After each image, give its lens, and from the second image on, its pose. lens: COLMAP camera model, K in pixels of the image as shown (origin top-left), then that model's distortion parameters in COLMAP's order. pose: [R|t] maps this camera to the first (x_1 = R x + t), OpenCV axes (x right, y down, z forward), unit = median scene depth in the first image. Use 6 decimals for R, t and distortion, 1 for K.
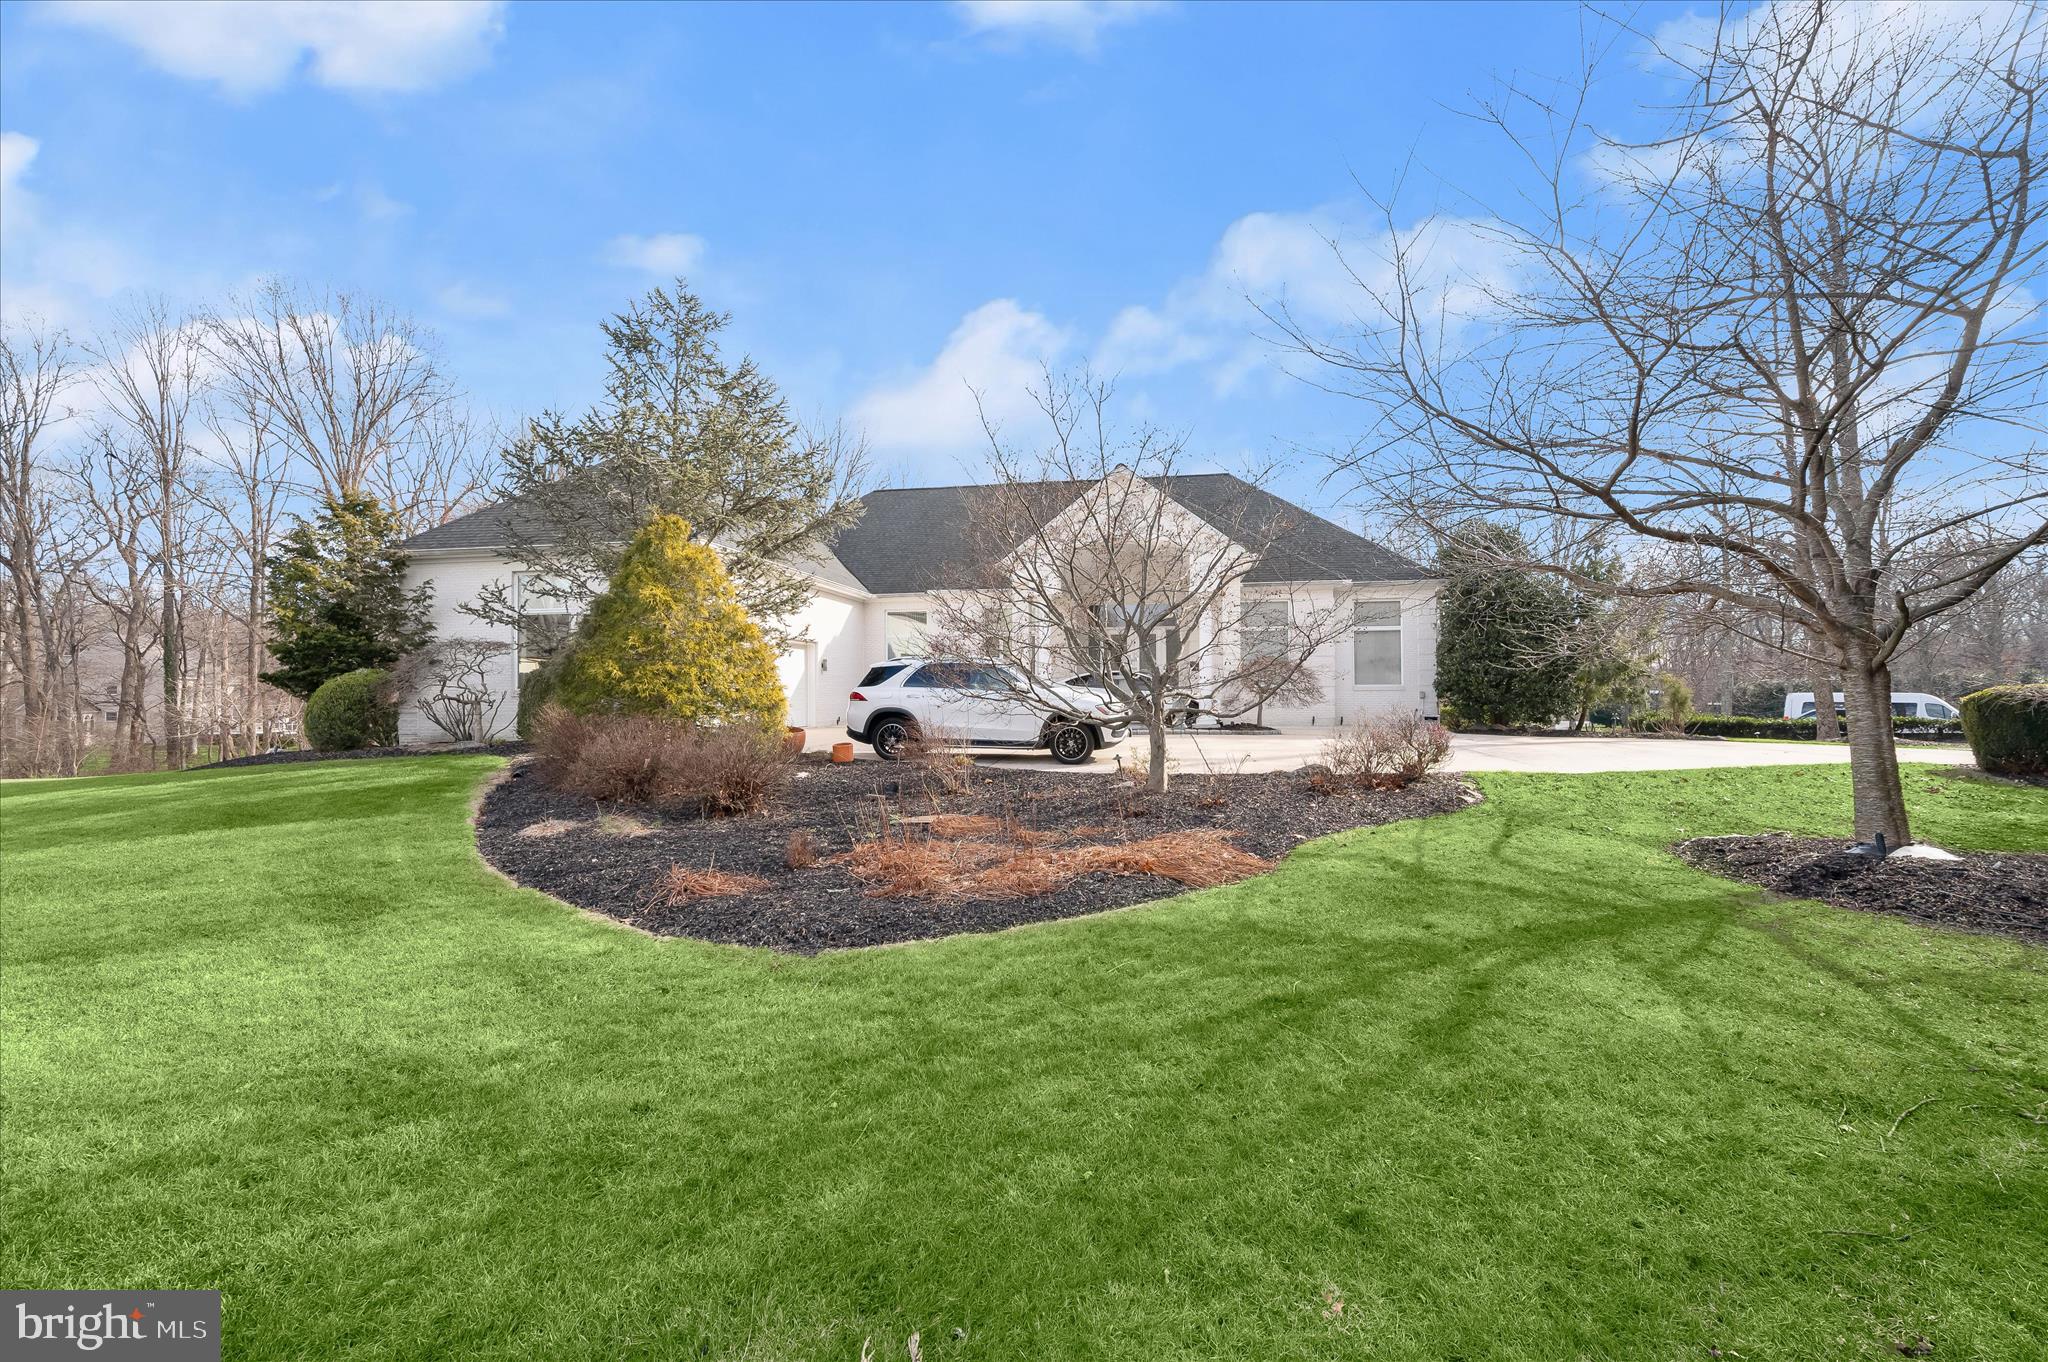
lens RADIAL K [[835.8, 0, 1024.0], [0, 835.8, 681.0], [0, 0, 1]] dist [-0.000646, -0.000116]
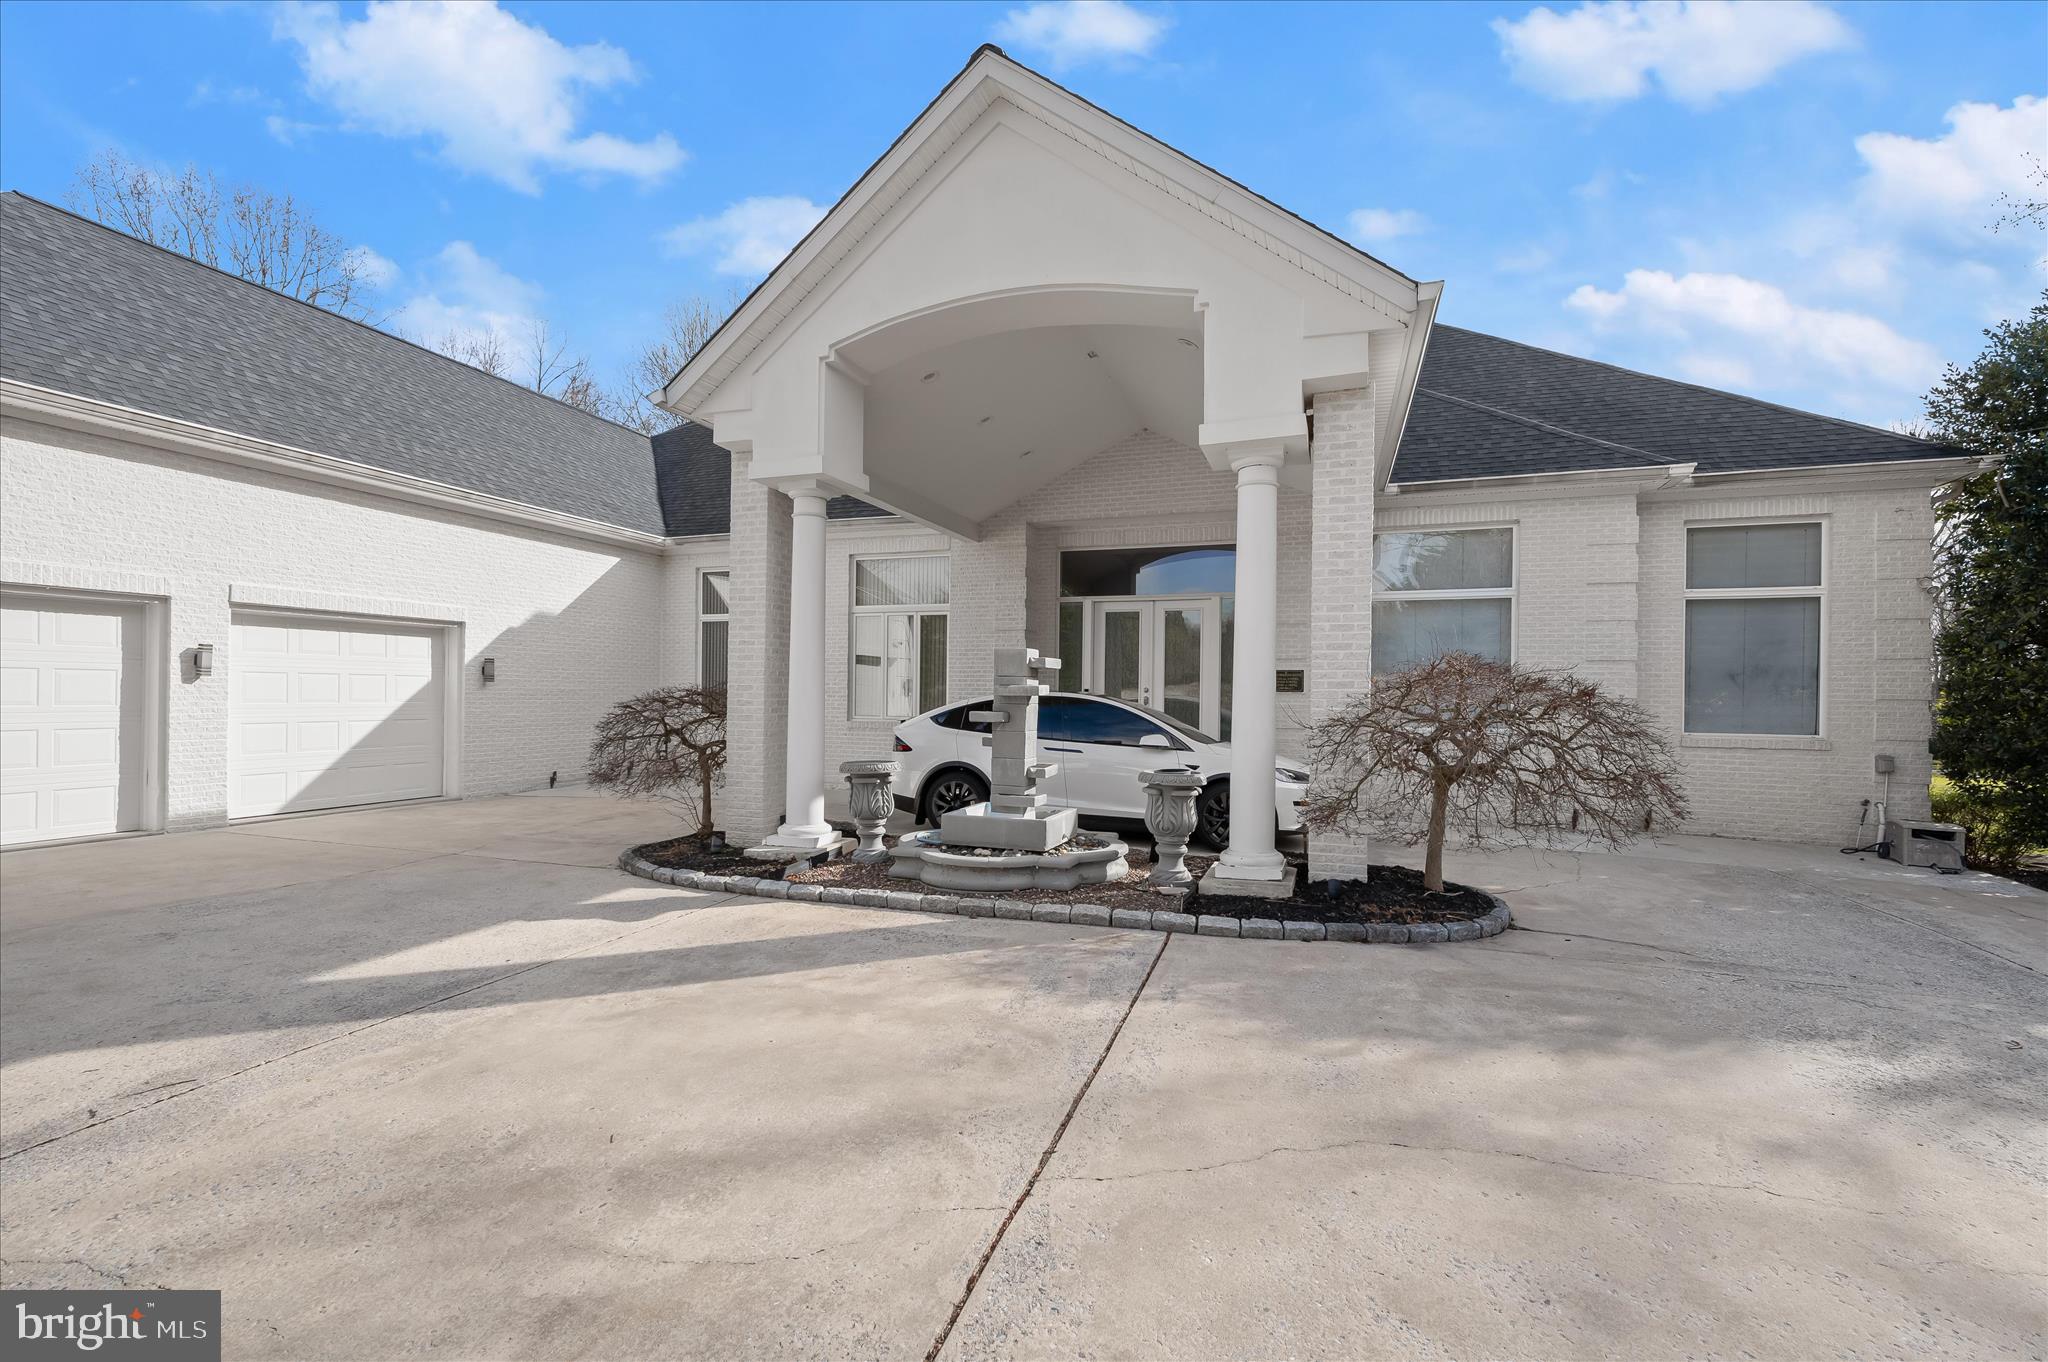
lens RADIAL K [[835.8, 0, 1024.0], [0, 835.8, 681.0], [0, 0, 1]] dist [-0.000646, -0.000116]
pose [[0.983159, 0.013378, -0.182262, 0.153729], [-0.013082, 0.999910, 0.002830, -0.017733], [0.182284, -0.000398, 0.983246, 0.544984]]
